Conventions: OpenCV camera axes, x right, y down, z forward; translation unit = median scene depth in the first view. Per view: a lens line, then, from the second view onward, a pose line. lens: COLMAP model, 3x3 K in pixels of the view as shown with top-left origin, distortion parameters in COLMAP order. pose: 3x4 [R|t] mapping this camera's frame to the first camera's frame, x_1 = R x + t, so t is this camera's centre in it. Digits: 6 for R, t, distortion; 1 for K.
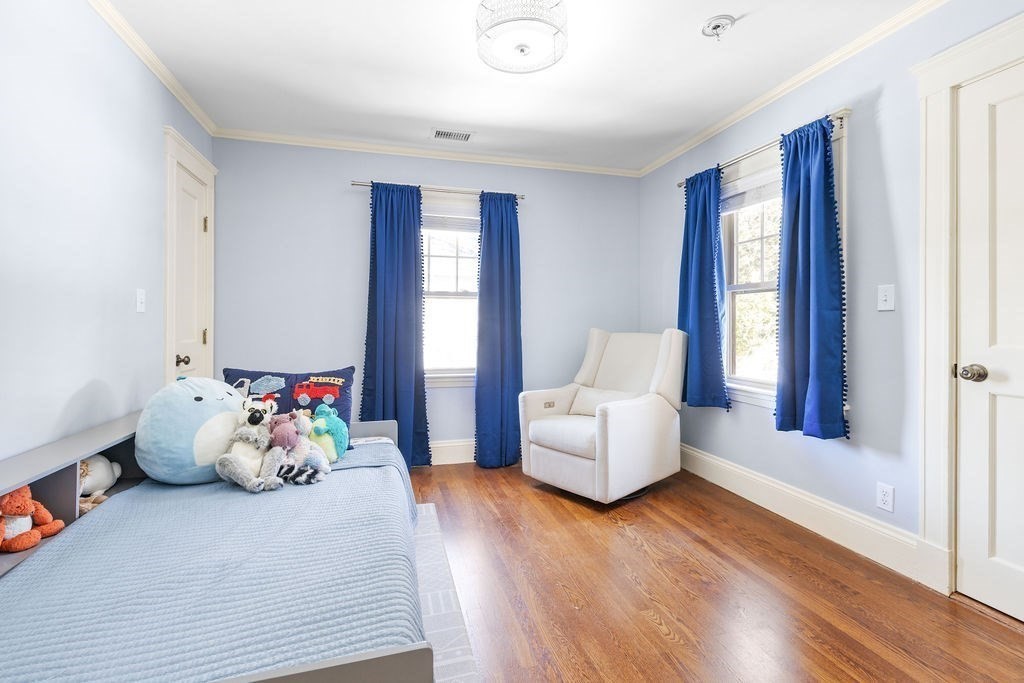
lens RADIAL K [[465.7, 0, 509.8], [0, 465.7, 322.1], [0, 0, 1]] dist [-0.000839, 0.000269]
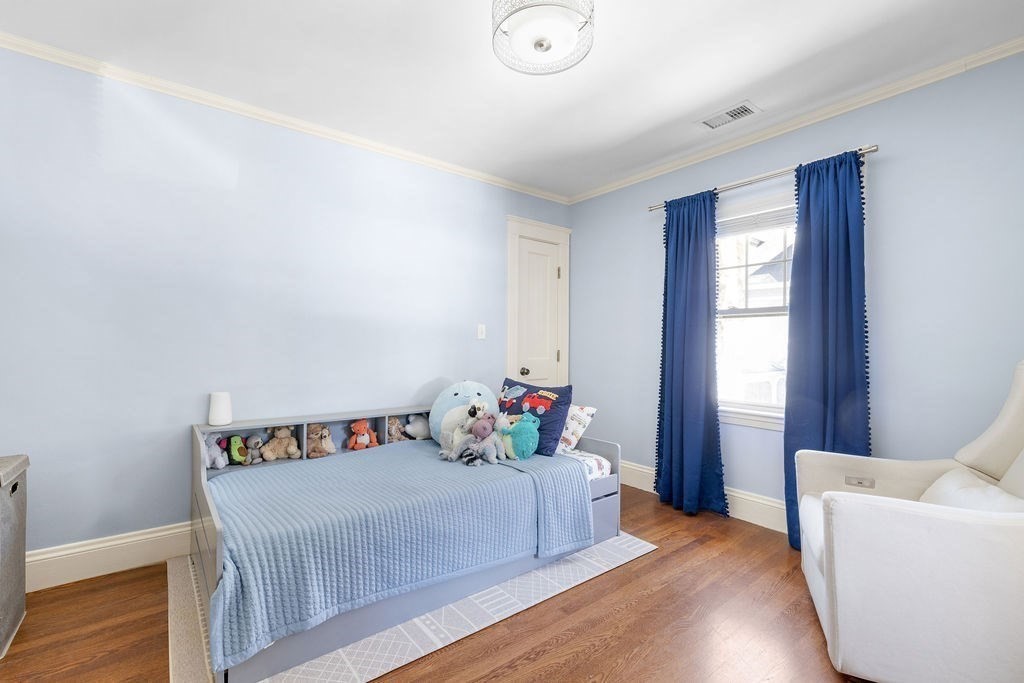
lens RADIAL K [[443.4, 0, 507.6], [0, 443.4, 344.4], [0, 0, 1]] dist [0.000701, 0.000253]
pose [[0.375052, 0.000495, -0.927004, 0.435863], [-0.003017, 0.999995, -0.000686, -0.001083], [0.926999, 0.003054, 0.375051, 0.338082]]
